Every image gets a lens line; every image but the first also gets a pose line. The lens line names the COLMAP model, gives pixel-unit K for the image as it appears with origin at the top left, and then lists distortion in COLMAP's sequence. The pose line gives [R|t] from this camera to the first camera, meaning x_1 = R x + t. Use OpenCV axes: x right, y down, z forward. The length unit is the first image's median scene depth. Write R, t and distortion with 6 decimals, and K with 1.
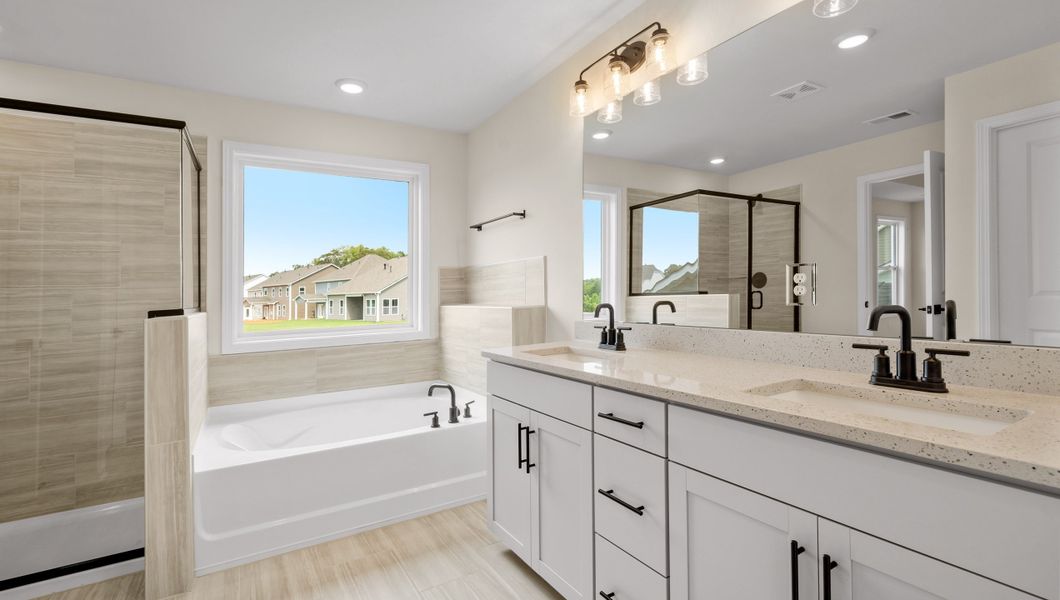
lens RADIAL K [[482.8, 0, 527.6], [0, 482.8, 296.6], [0, 0, 1]] dist [0.000585, -0.000046]
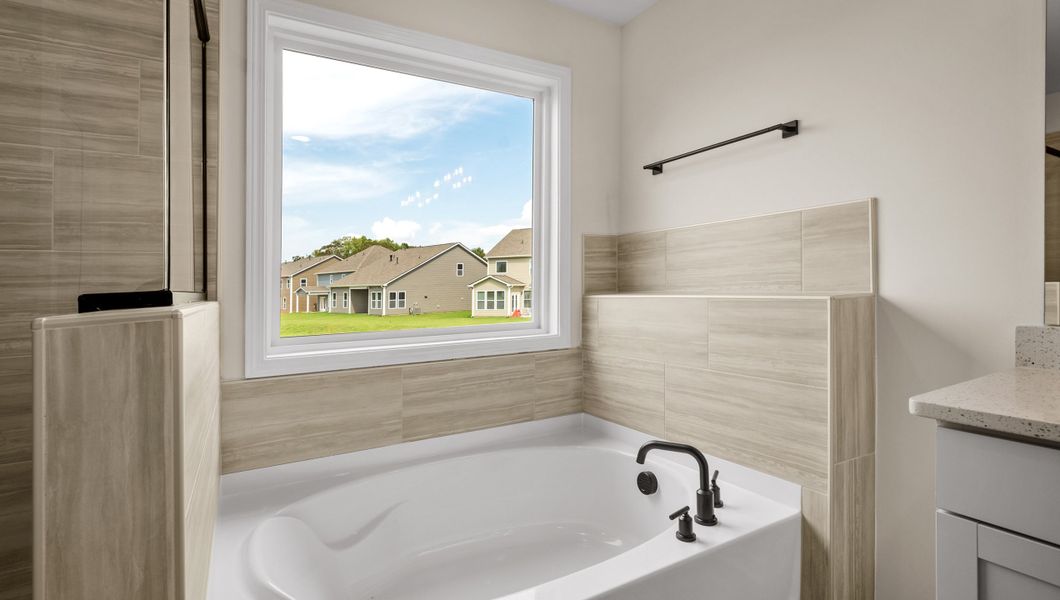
lens RADIAL K [[495.7, 0, 533.3], [0, 495.7, 295.3], [0, 0, 1]] dist [-0.000810, 0.000766]
pose [[0.999965, 0.008366, -0.000348, -0.255964], [-0.008362, 0.999927, 0.008758, 0.014633], [0.000421, -0.008755, 0.999962, 0.365973]]
